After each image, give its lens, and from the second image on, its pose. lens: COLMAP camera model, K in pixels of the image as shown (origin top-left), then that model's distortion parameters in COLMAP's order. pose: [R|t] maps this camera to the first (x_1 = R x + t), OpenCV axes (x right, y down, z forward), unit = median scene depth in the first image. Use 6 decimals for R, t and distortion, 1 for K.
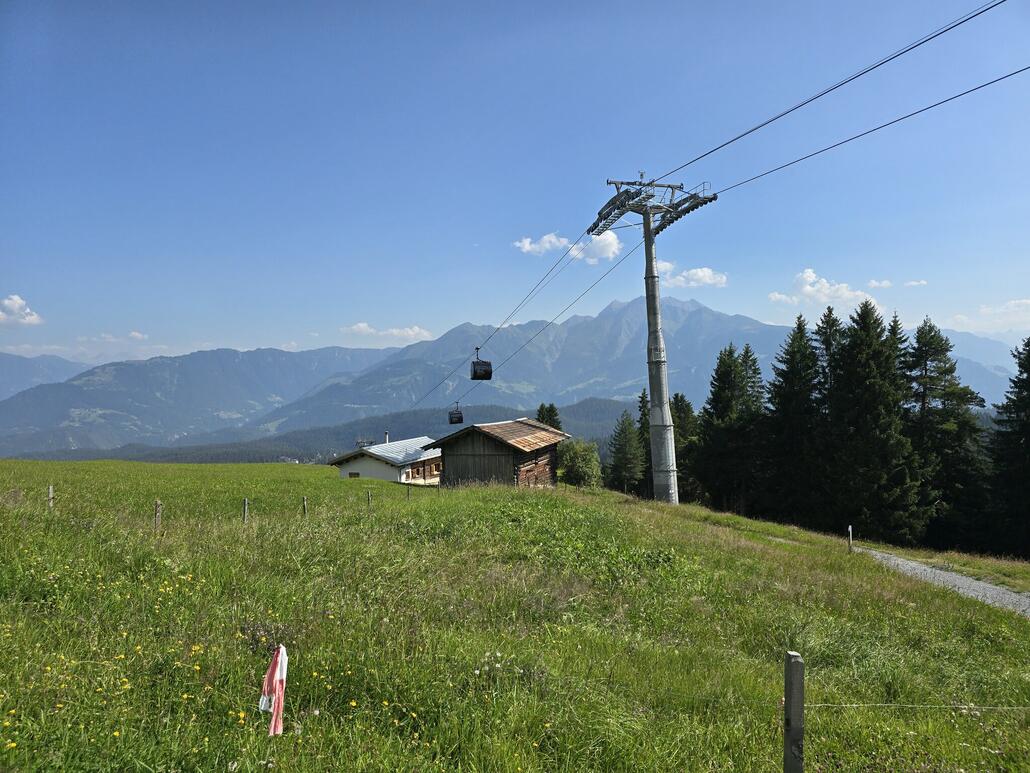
lens RADIAL K [[687.9, 0, 515.9], [0, 687.9, 388.1], [0, 0, 1]] dist [0.066750, -0.059599]
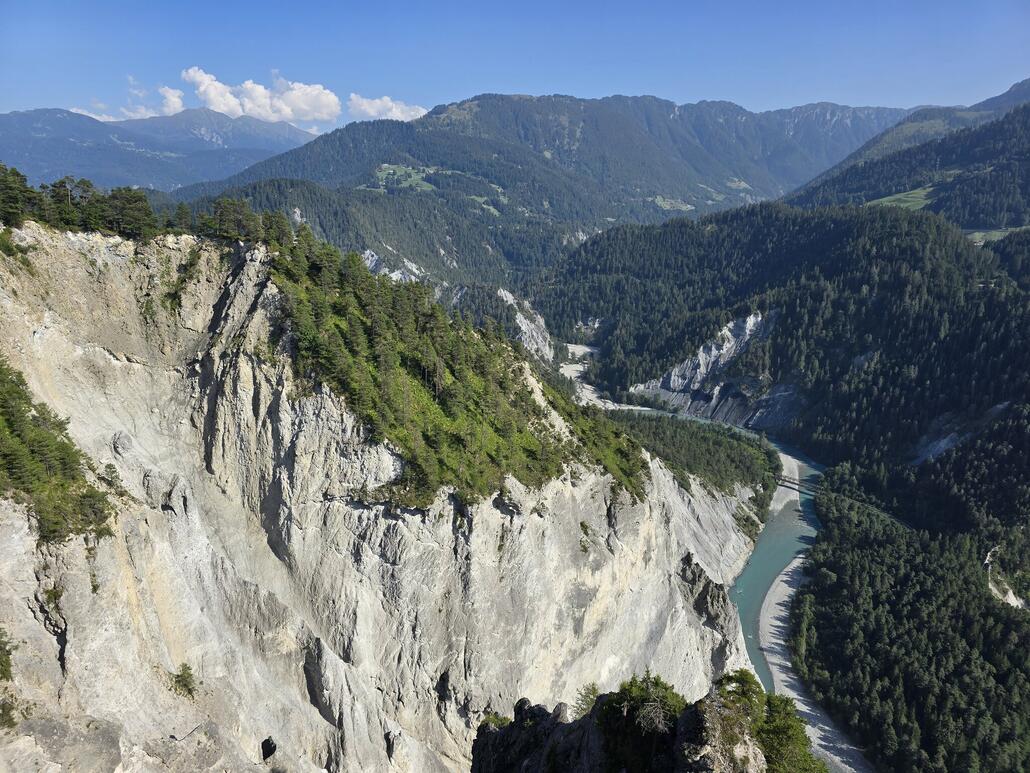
lens RADIAL K [[687.9, 0, 516.1], [0, 687.9, 387.0], [0, 0, 1]] dist [0.066750, -0.059599]
pose [[0.865904, 0.157804, -0.474666, -0.316598], [-0.037545, 0.966761, 0.252911, 0.053794], [0.498799, -0.201175, 0.843047, 0.627452]]
